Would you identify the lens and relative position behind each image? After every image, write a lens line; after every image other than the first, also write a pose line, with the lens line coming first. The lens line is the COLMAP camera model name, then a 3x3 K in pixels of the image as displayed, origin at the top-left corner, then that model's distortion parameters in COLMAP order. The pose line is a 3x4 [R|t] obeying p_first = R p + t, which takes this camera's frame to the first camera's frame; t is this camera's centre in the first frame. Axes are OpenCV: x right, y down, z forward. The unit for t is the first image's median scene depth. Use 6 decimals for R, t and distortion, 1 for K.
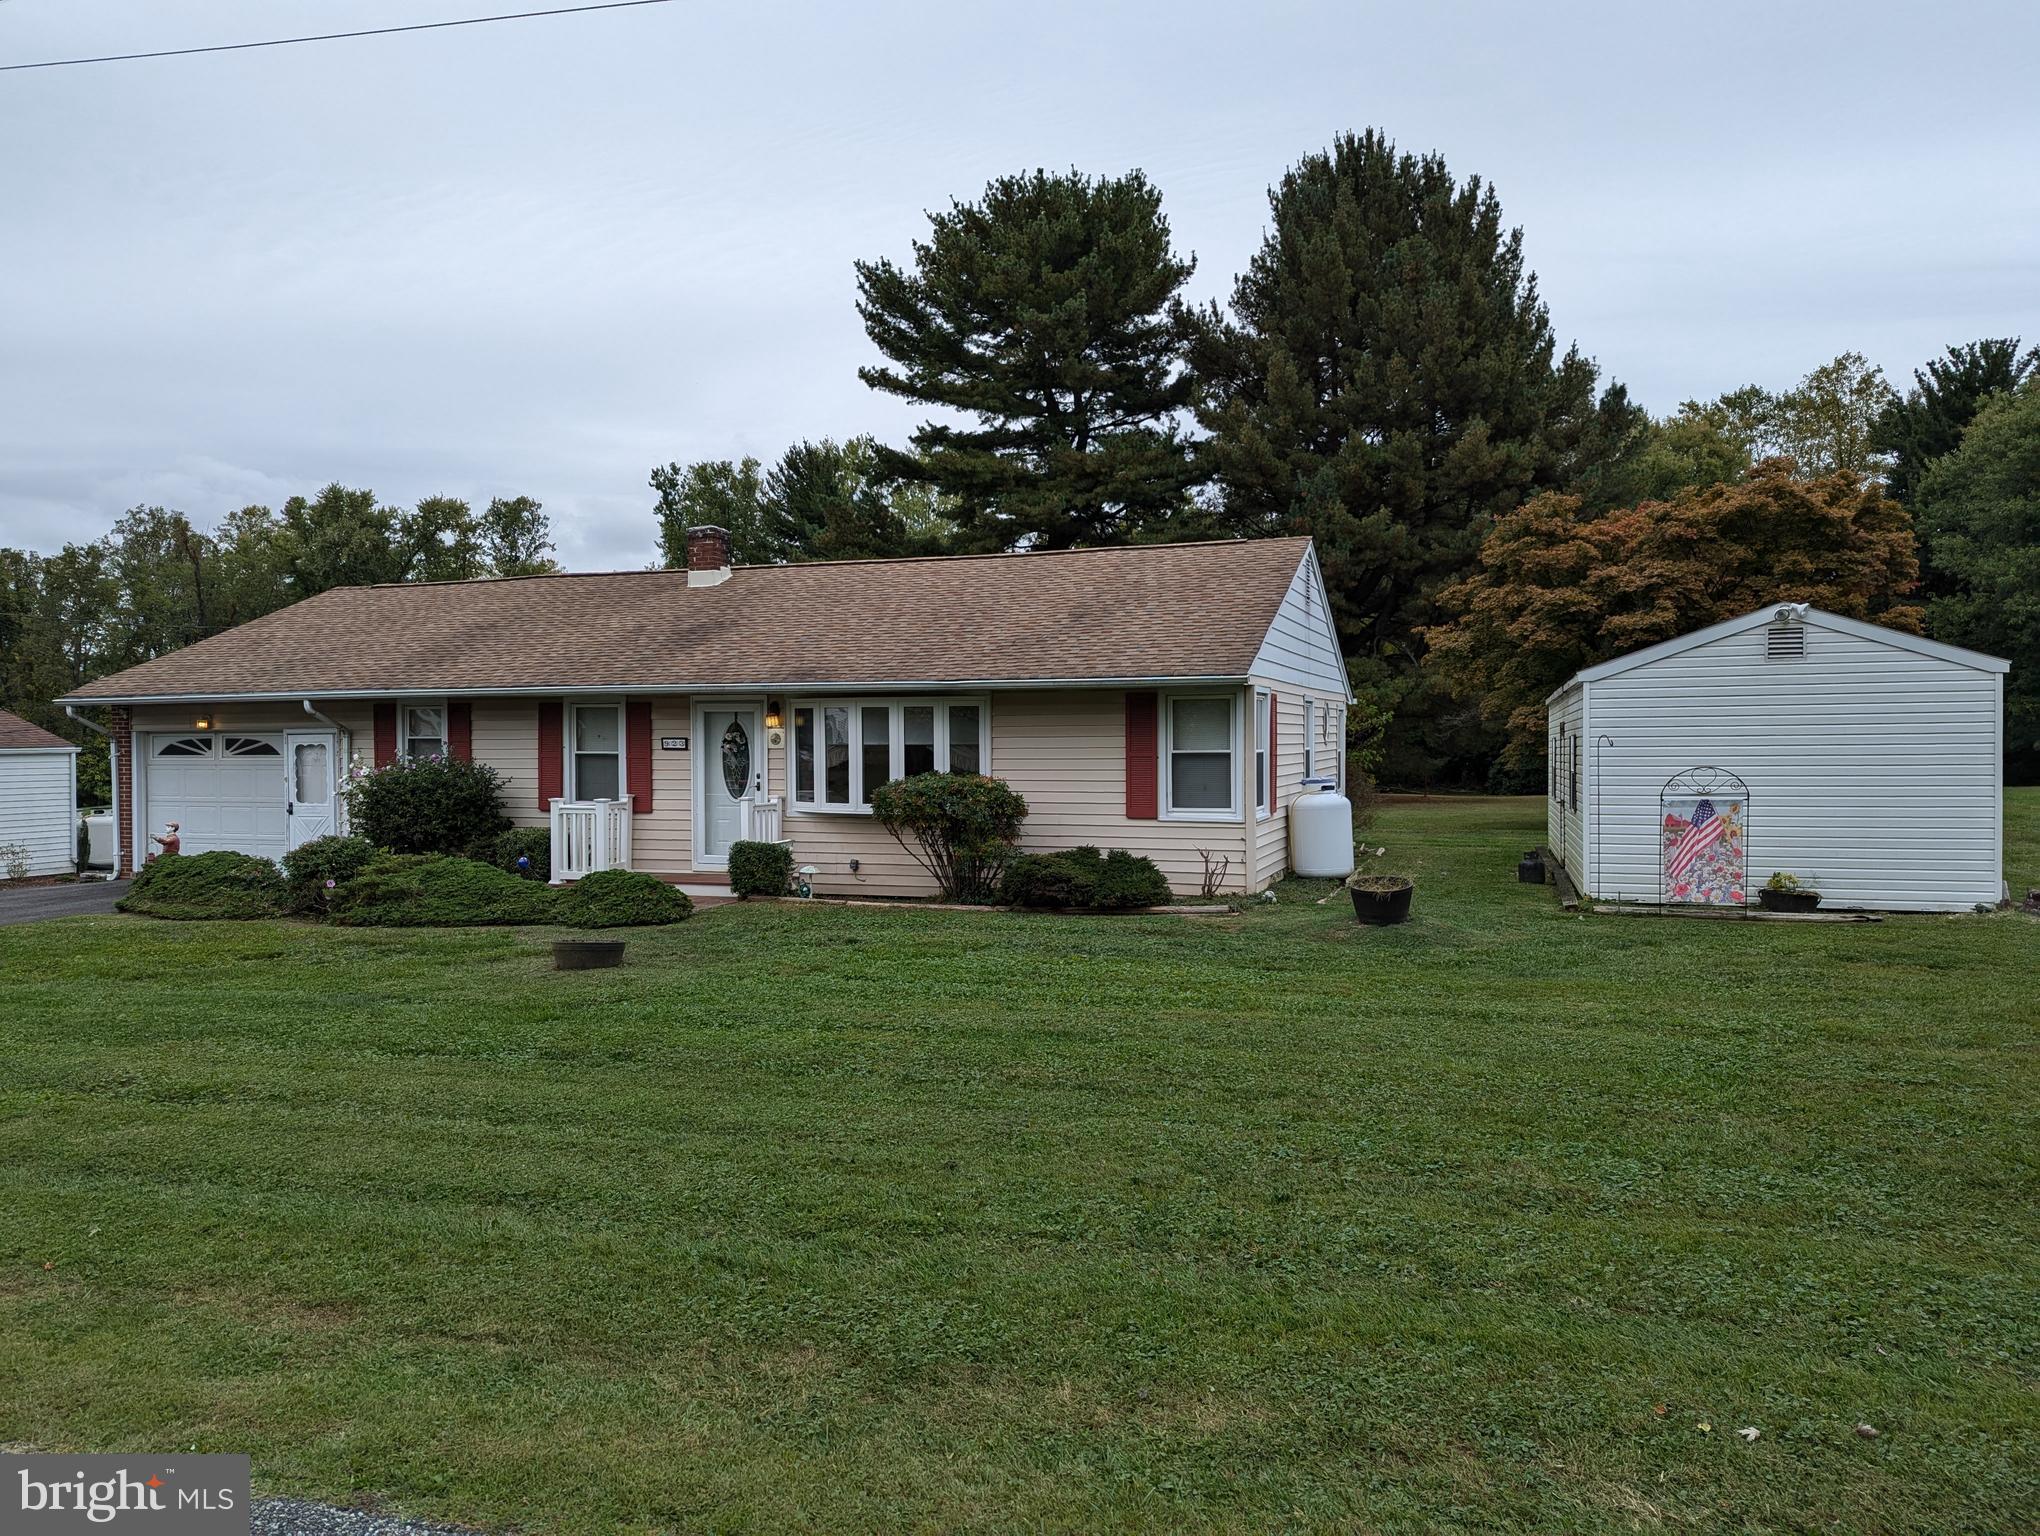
lens RADIAL K [[1429.3, 0, 1023.5], [0, 1429.3, 766.3], [0, 0, 1]] dist [0.058079, -0.041357]
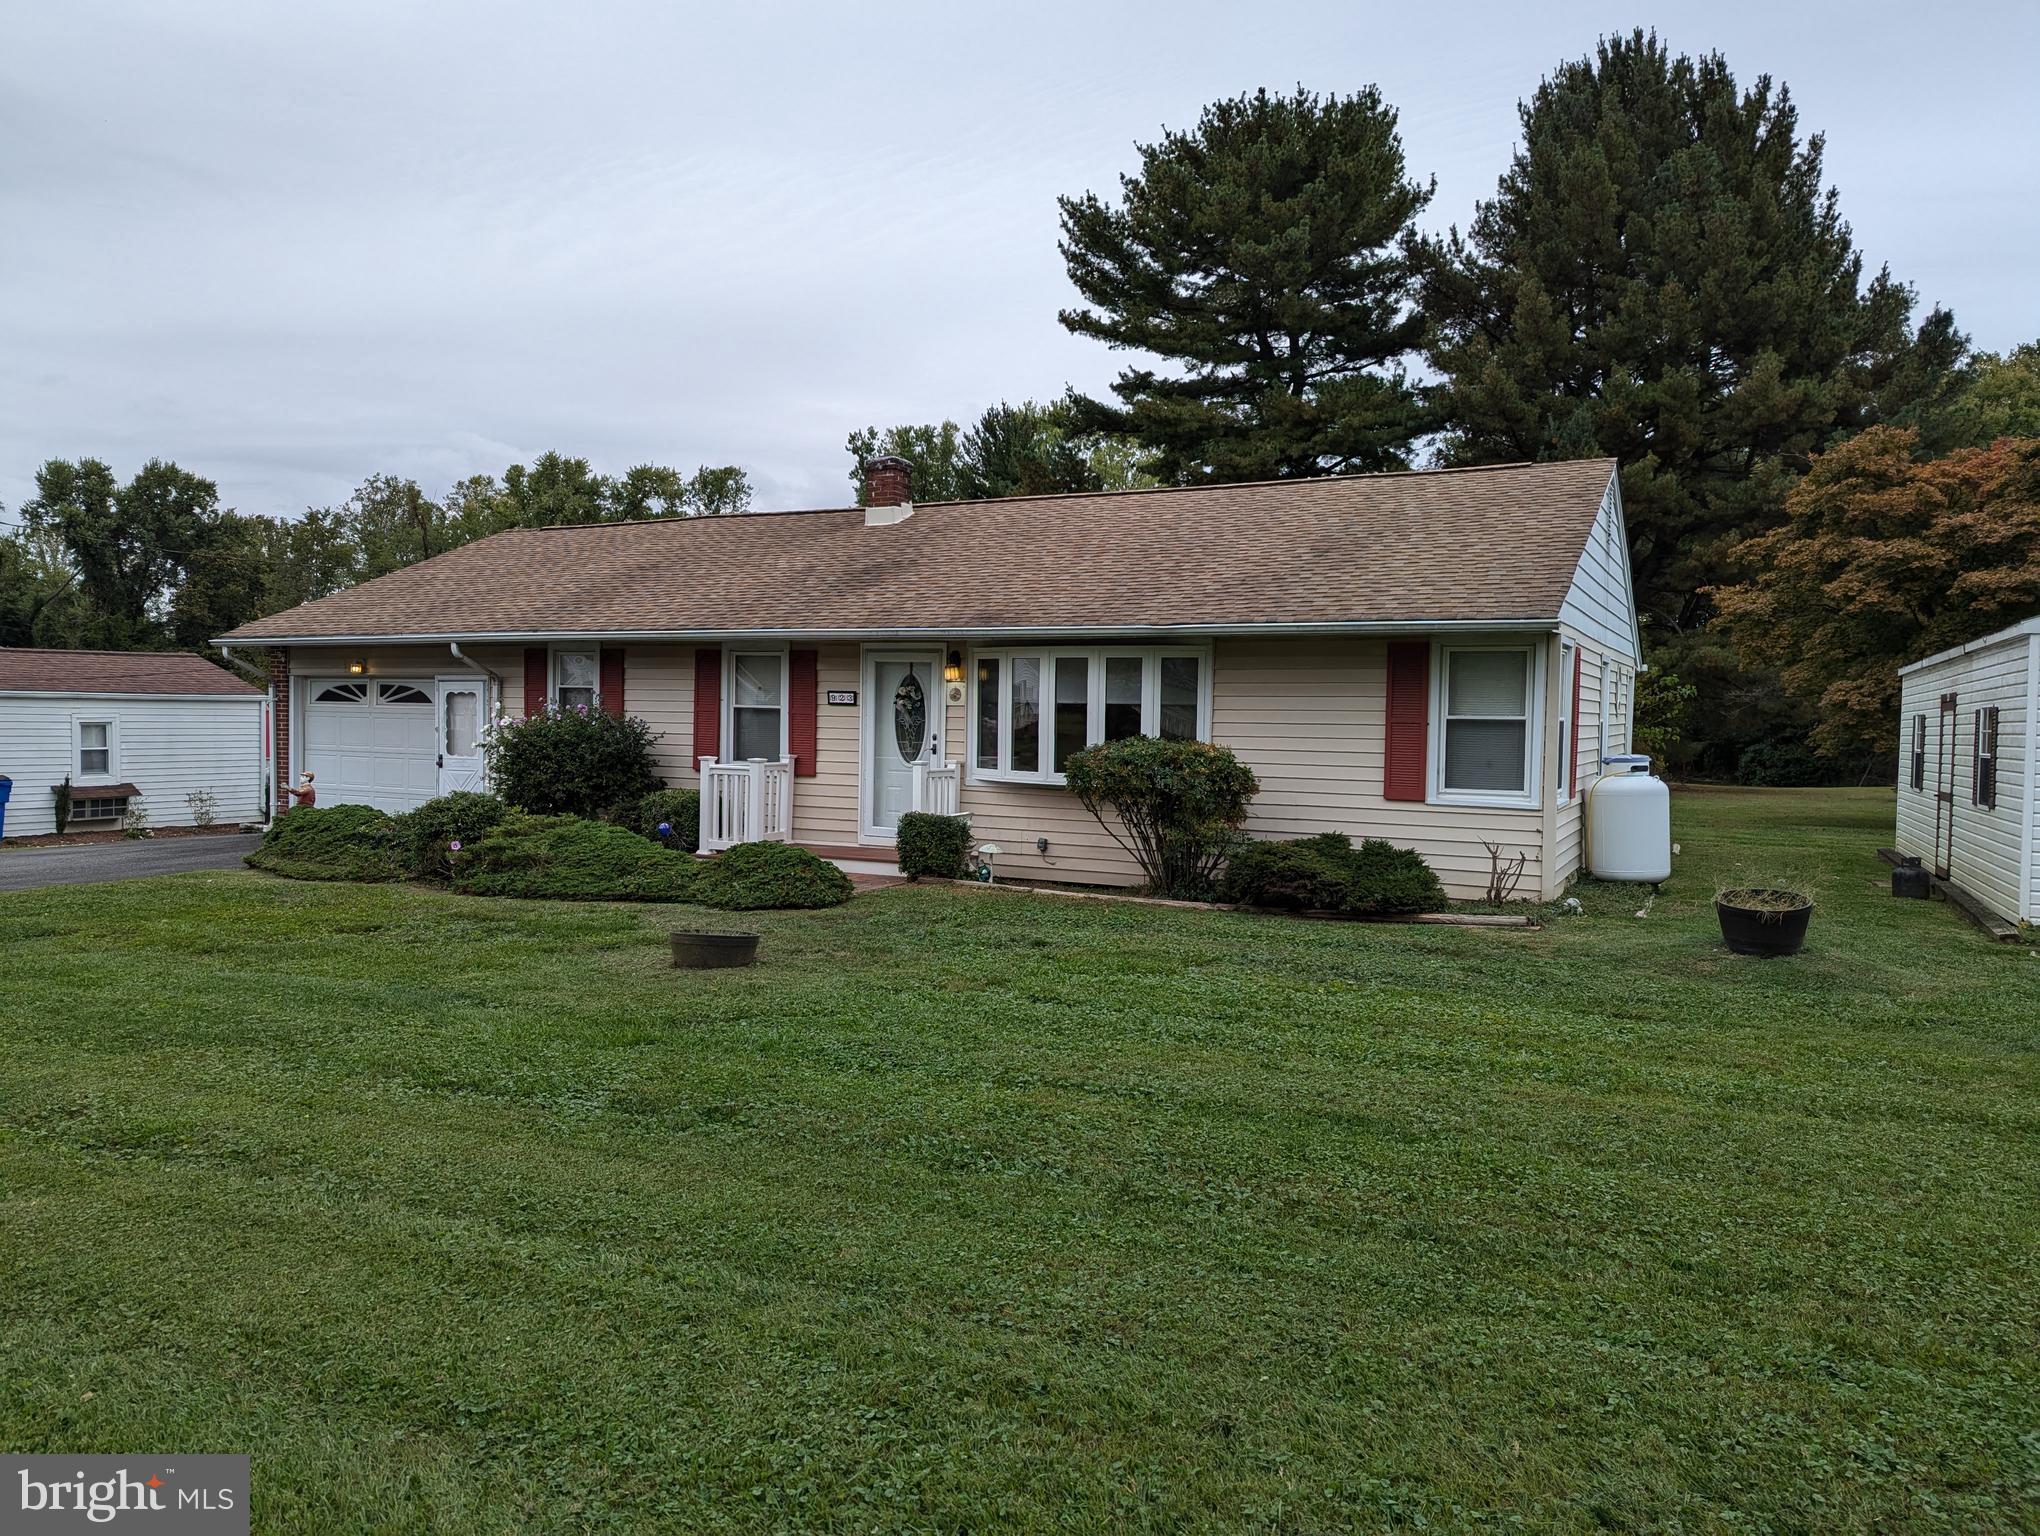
lens RADIAL K [[1429.3, 0, 1008.6], [0, 1429.3, 763.6], [0, 0, 1]] dist [0.058079, -0.041357]
pose [[0.989870, 0.026831, -0.139419, -0.019109], [-0.024667, 0.999547, 0.017229, 0.006002], [0.139818, -0.013616, 0.990084, 0.139285]]
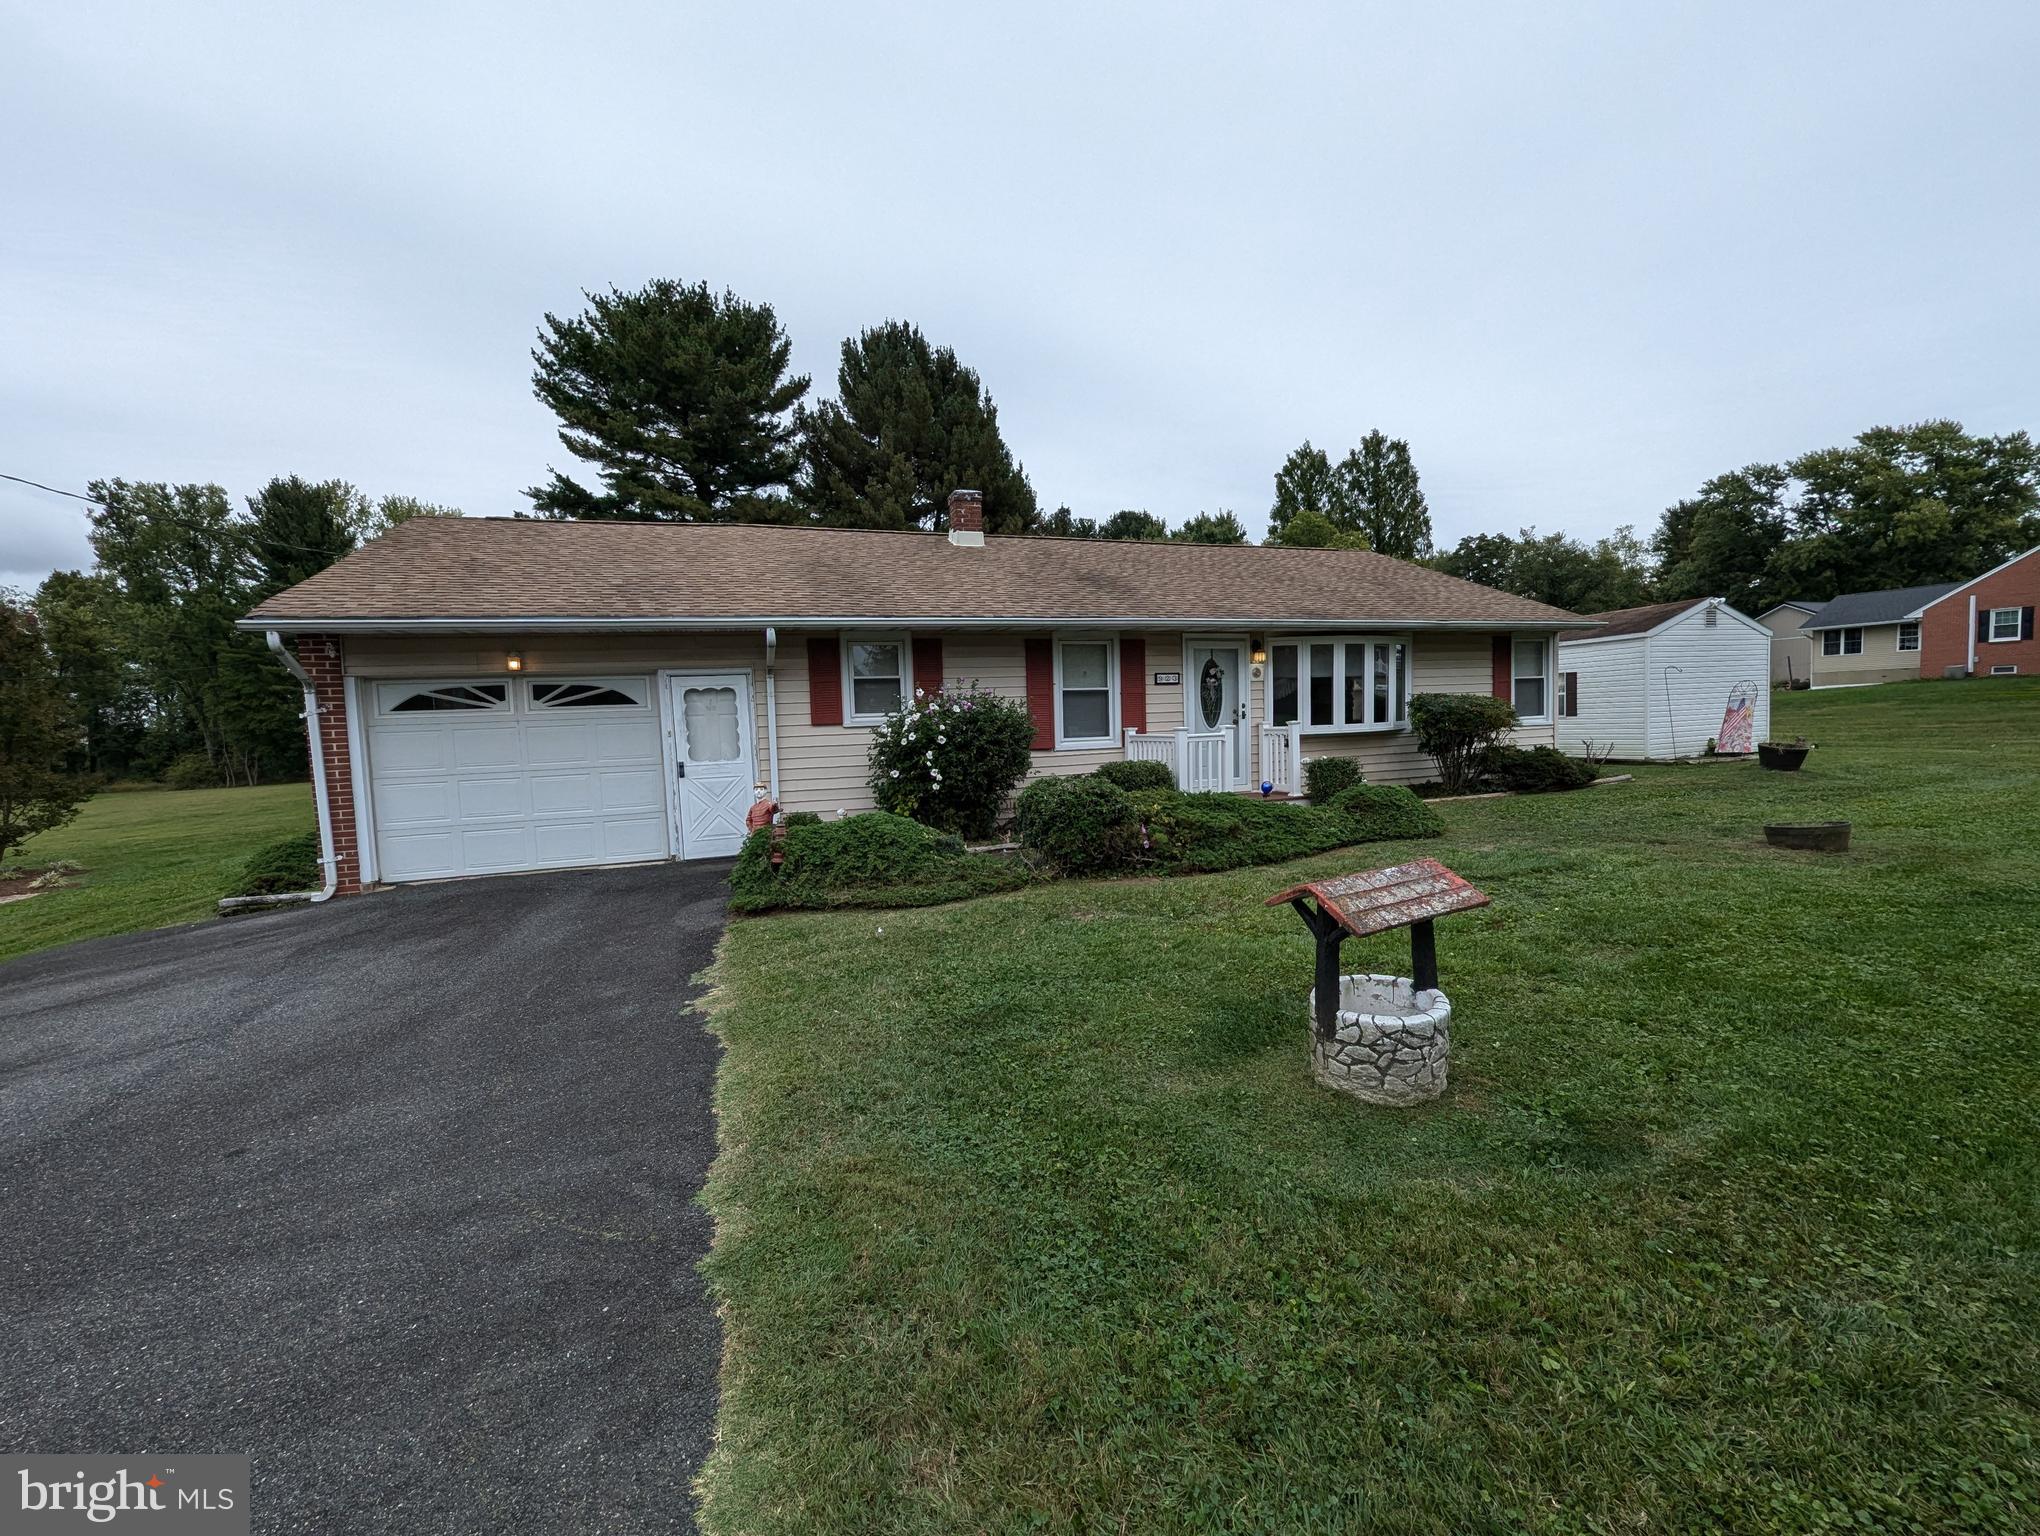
lens RADIAL K [[858.6, 0, 1020.0], [0, 858.6, 763.8], [0, 0, 1]] dist [-0.000101, -0.001104]
pose [[0.765832, -0.057075, 0.640503, -0.662573], [0.048551, 0.998342, 0.030911, 0.020243], [-0.641206, 0.007424, 0.767333, 0.520164]]
